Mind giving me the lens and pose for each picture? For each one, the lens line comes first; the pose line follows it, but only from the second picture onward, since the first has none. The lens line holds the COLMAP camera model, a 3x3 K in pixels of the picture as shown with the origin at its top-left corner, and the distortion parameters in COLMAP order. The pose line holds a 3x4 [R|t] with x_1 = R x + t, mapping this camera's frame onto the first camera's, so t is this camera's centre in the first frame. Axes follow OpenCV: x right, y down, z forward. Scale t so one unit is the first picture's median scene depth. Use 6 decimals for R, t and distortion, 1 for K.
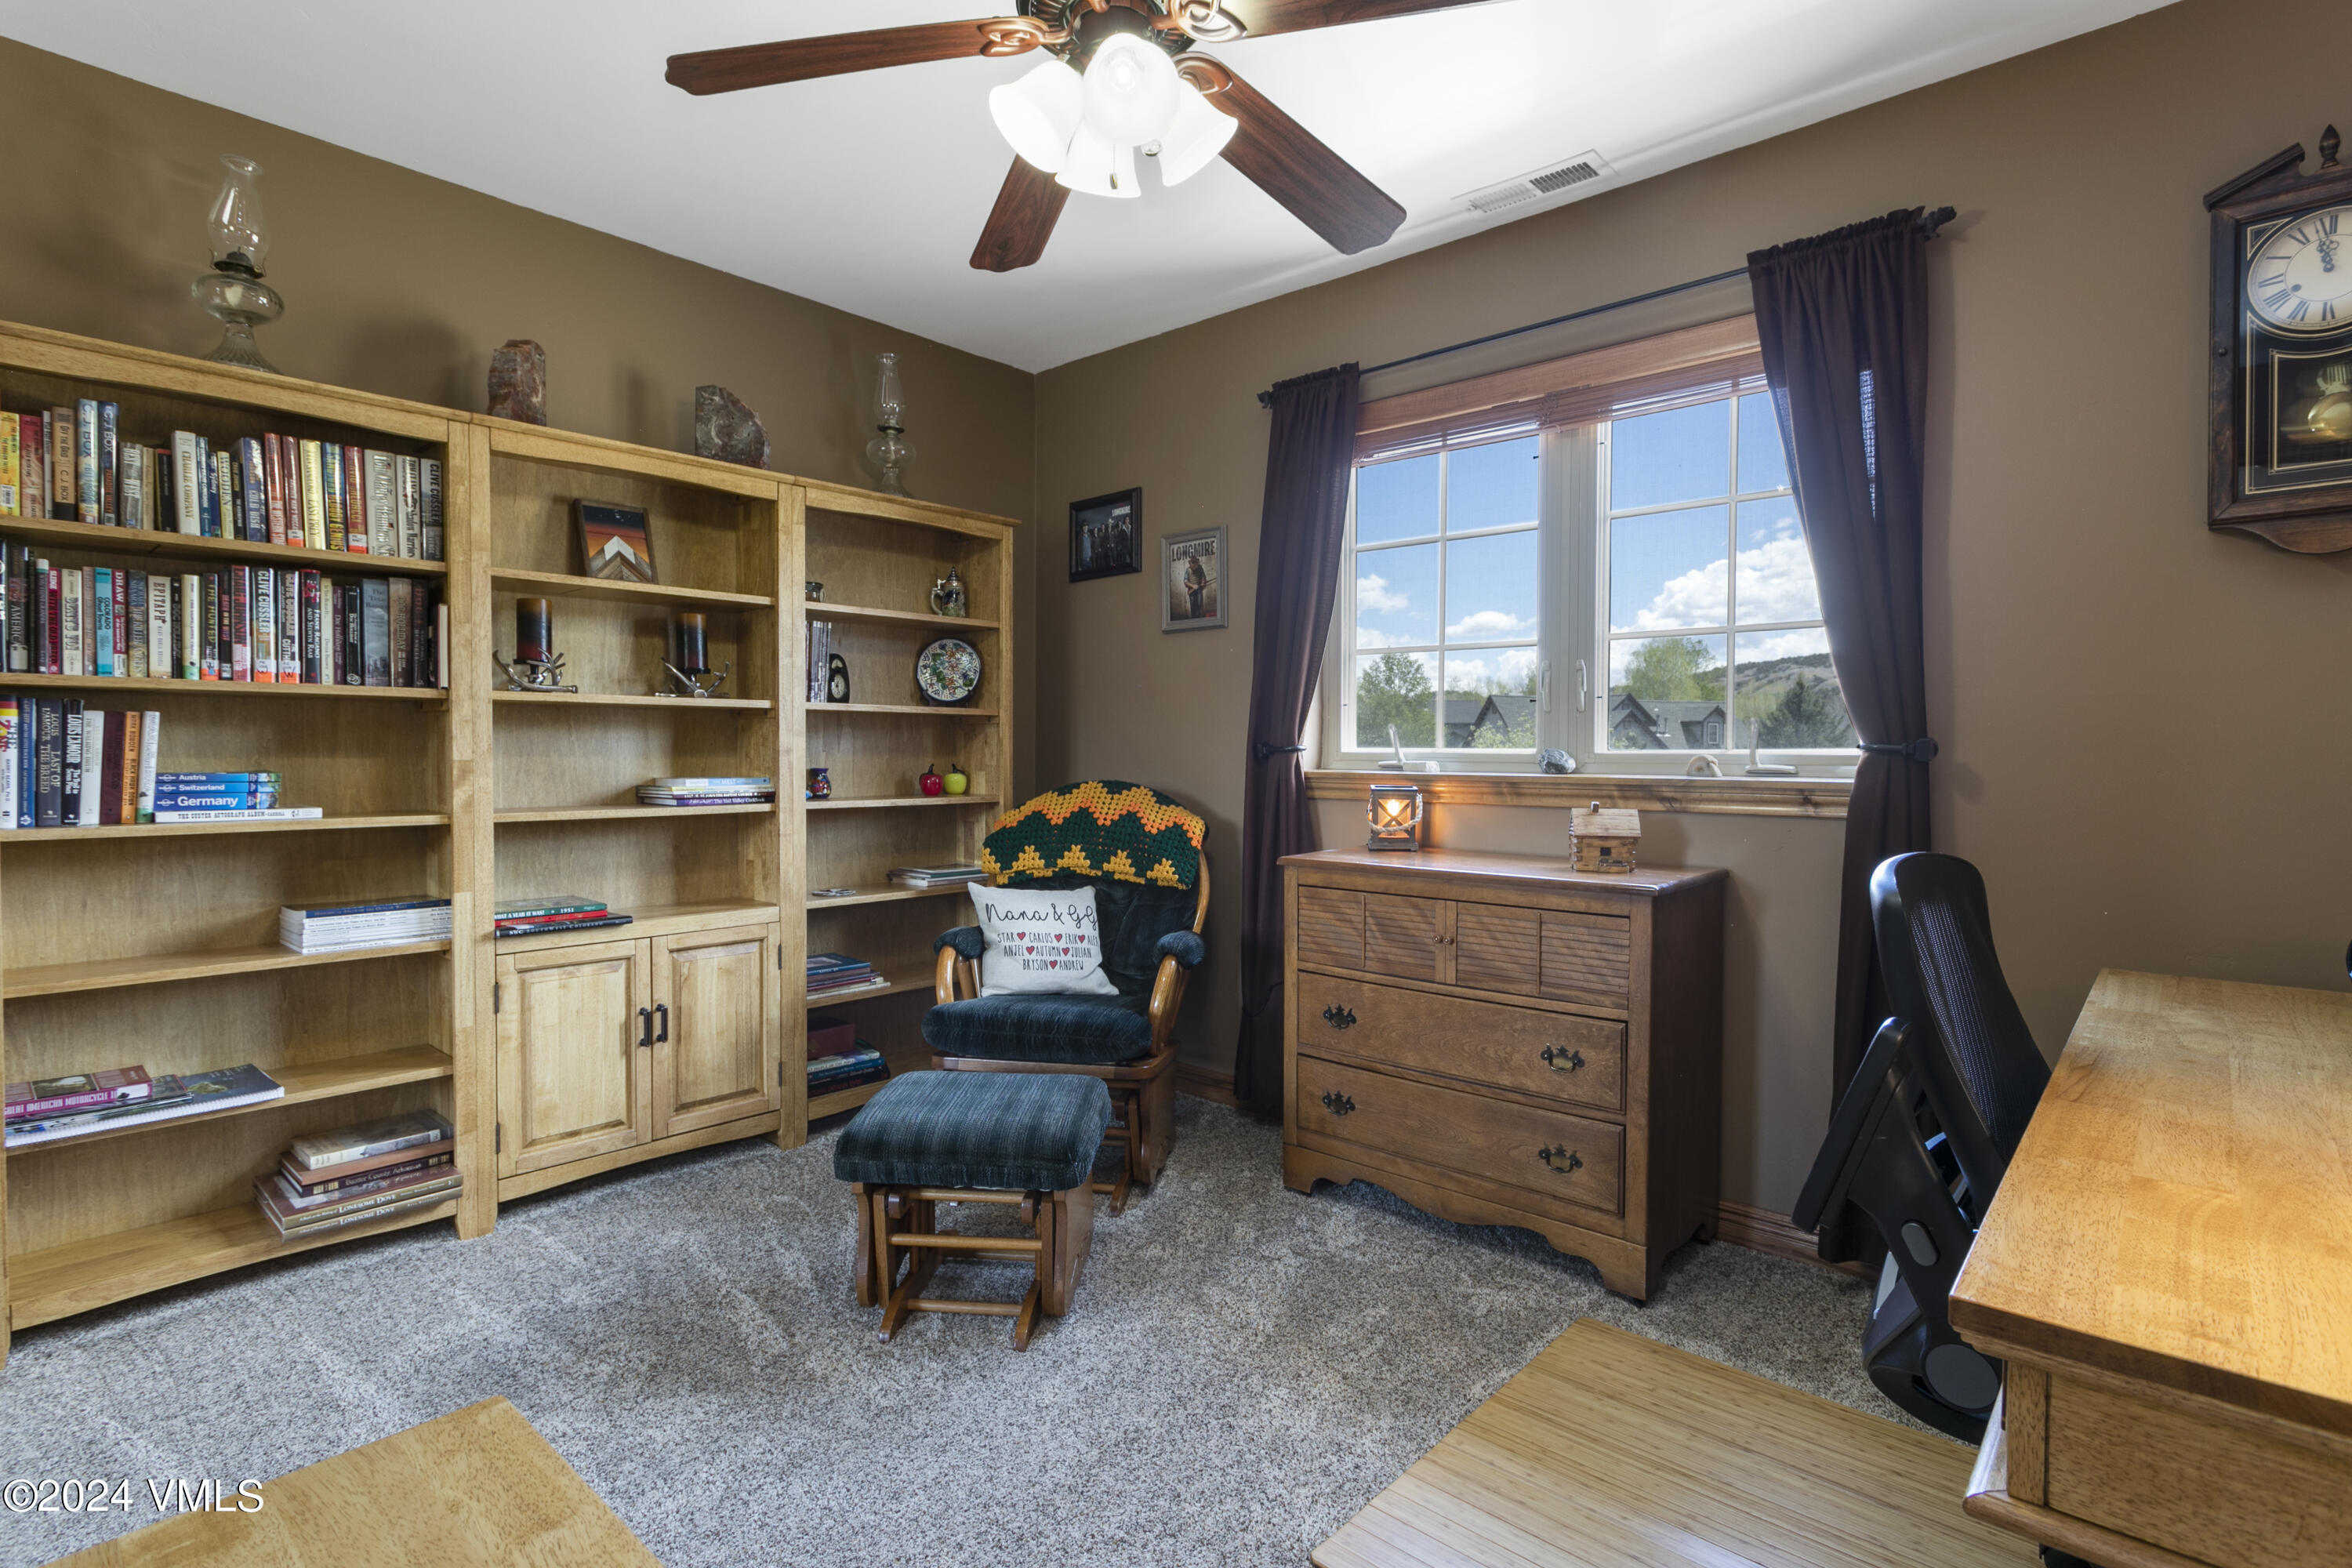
lens RADIAL K [[1148.0, 0, 1172.2], [0, 1148.0, 769.8], [0, 0, 1]] dist [0.001981, 0.001355]
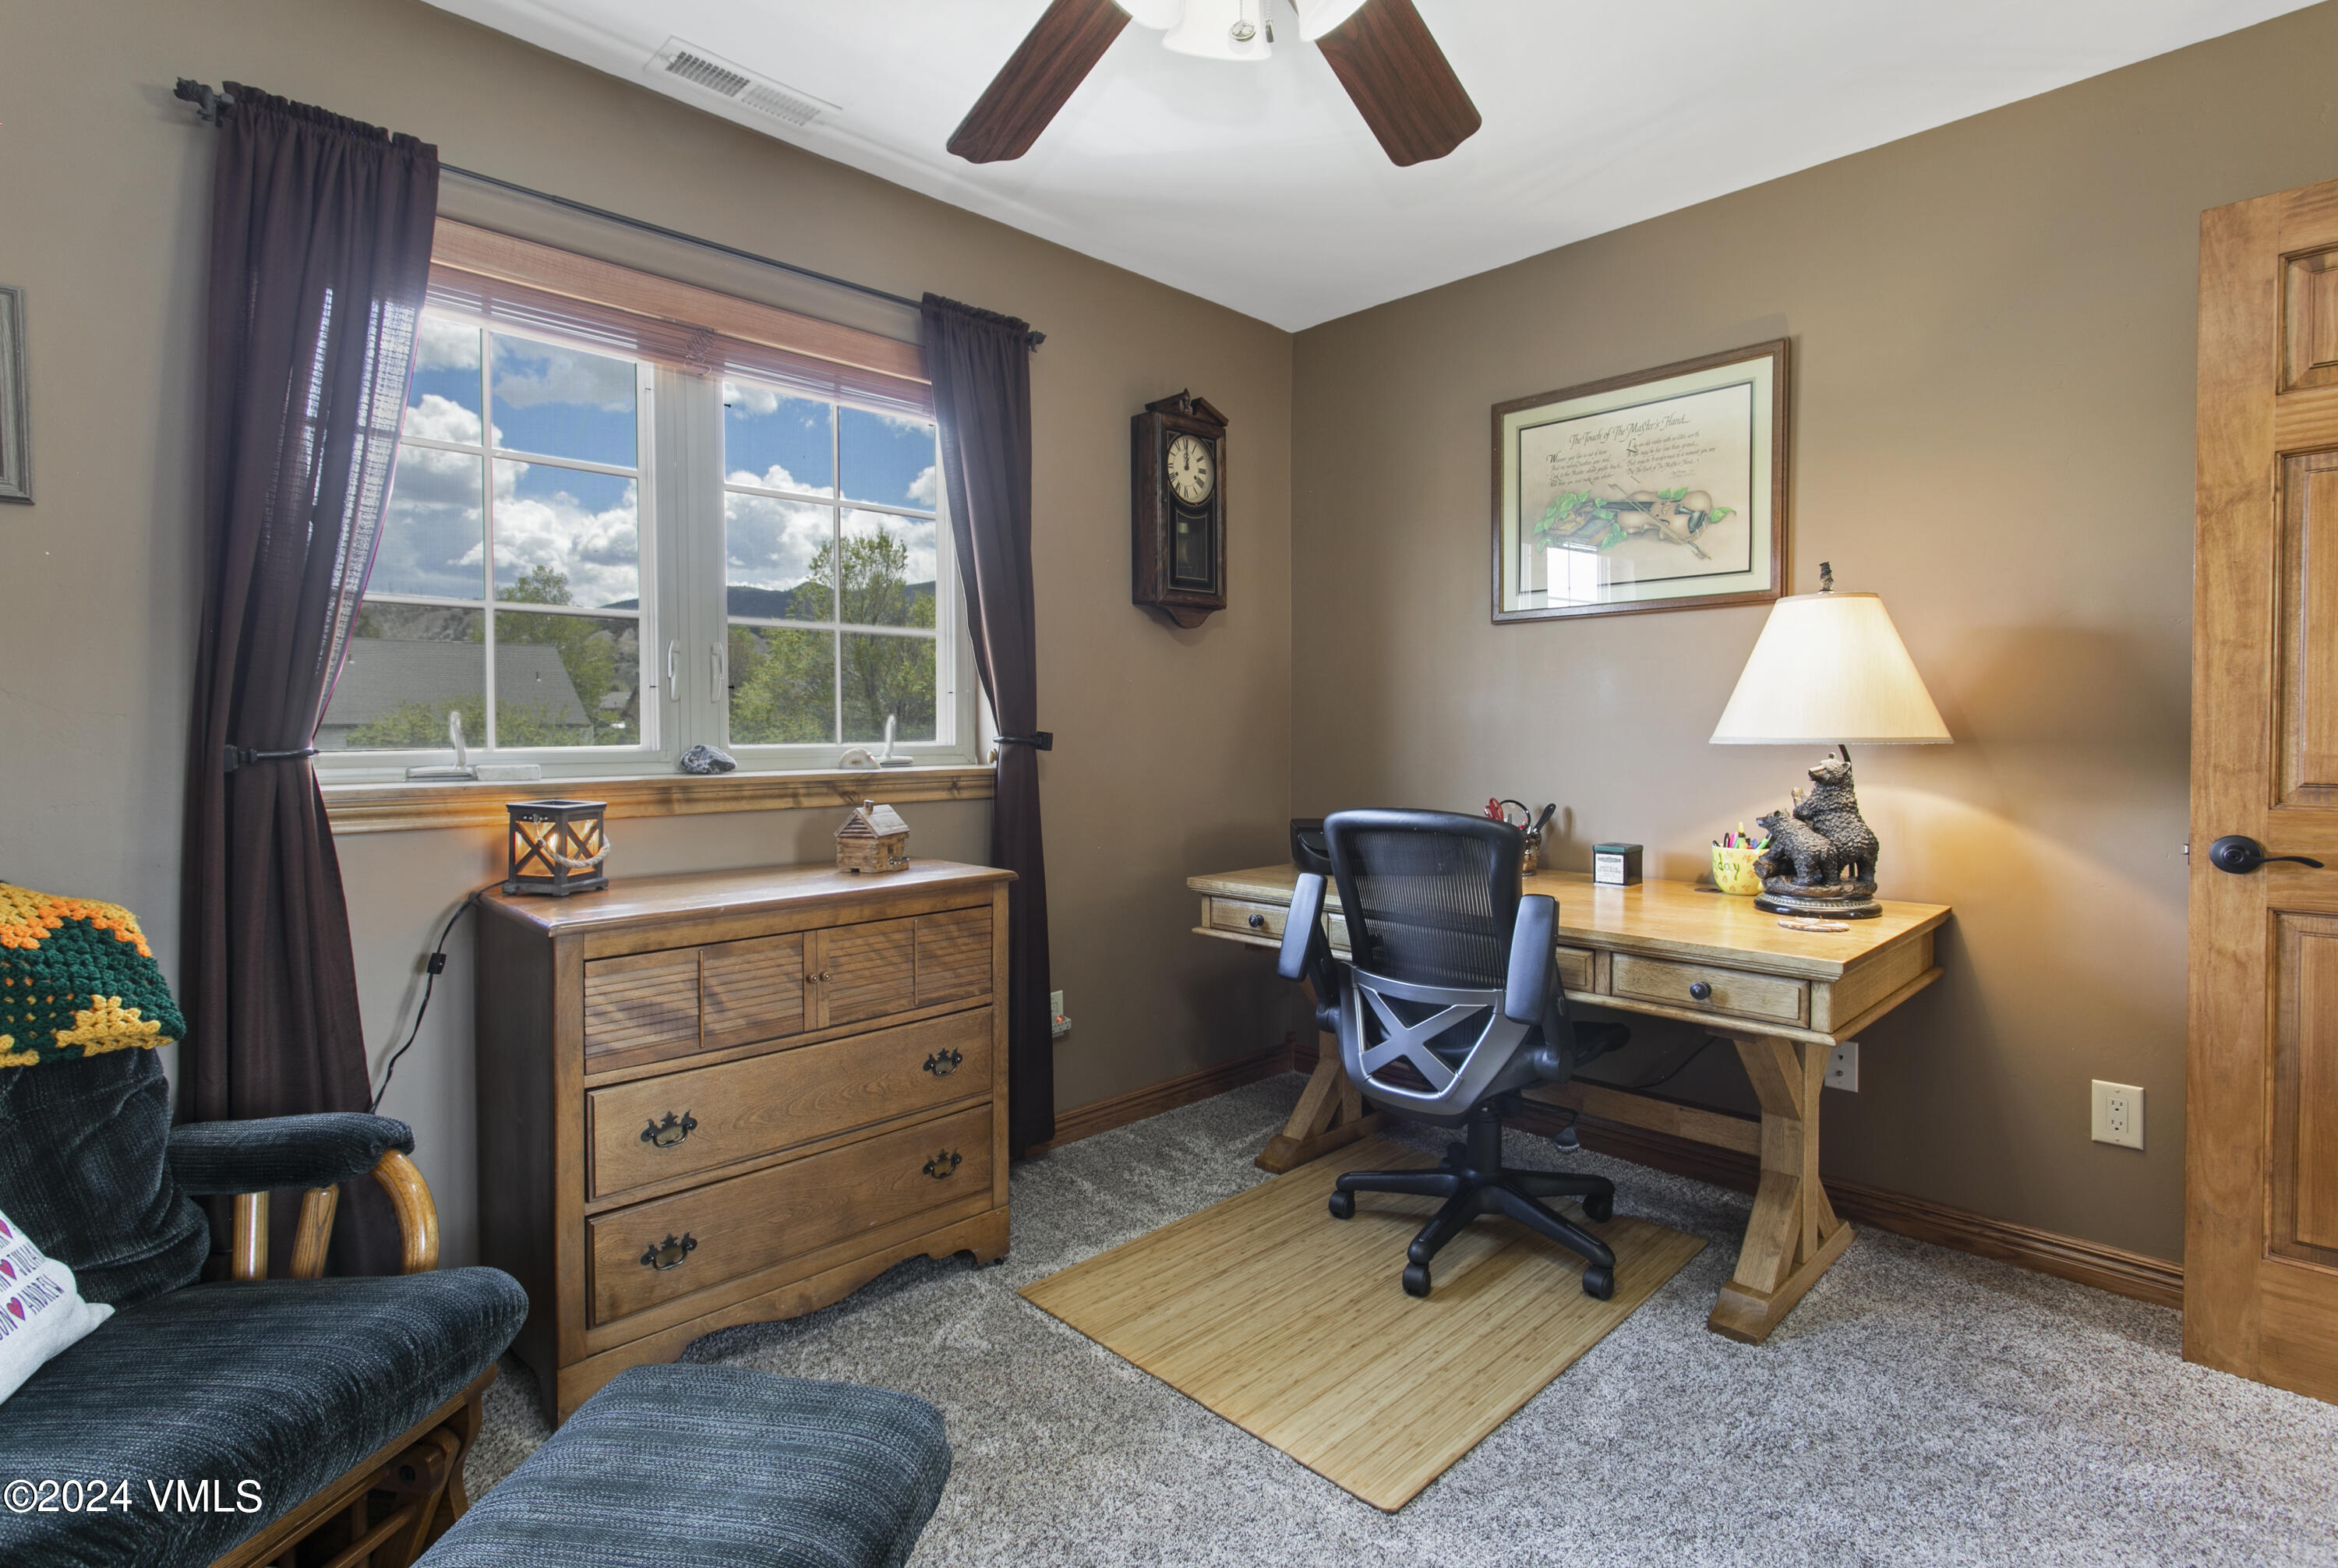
lens RADIAL K [[1126.2, 0, 1167.4], [0, 1126.2, 757.0], [0, 0, 1]] dist [-0.000330, 0.000285]
pose [[0.063425, -0.030132, 0.997532, -0.572088], [0.019882, 0.999384, 0.028924, -0.031390], [-0.997789, 0.017998, 0.063985, 0.707907]]
